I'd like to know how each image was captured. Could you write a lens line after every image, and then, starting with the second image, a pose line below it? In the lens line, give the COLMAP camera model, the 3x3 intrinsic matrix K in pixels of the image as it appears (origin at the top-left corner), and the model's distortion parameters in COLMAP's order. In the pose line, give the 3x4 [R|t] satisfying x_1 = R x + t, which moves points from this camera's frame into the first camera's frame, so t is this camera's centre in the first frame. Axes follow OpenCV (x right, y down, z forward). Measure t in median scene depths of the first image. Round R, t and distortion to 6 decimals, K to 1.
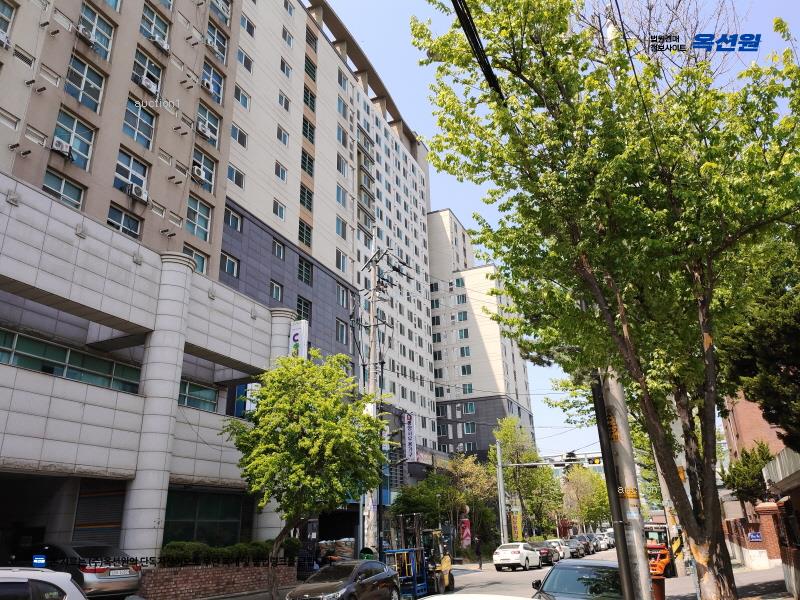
lens RADIAL K [[599.9, 0, 398.3], [0, 599.9, 294.9], [0, 0, 1]] dist [0.051850, -0.058882]
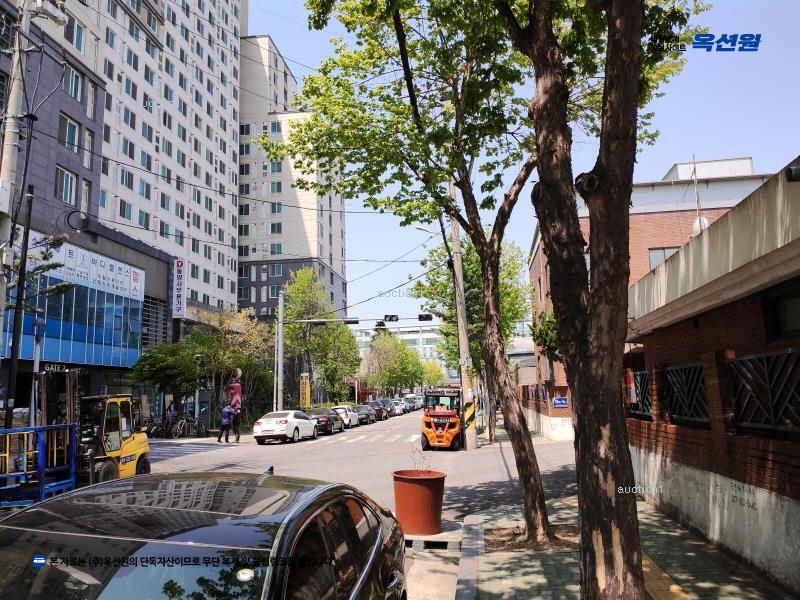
lens RADIAL K [[599.9, 0, 399.1], [0, 599.9, 301.4], [0, 0, 1]] dist [0.051850, -0.058882]
pose [[0.958412, 0.042954, 0.282137, 0.046245], [-0.101799, 0.975030, 0.197366, 0.040848], [-0.266614, -0.217880, 0.938853, 0.103400]]
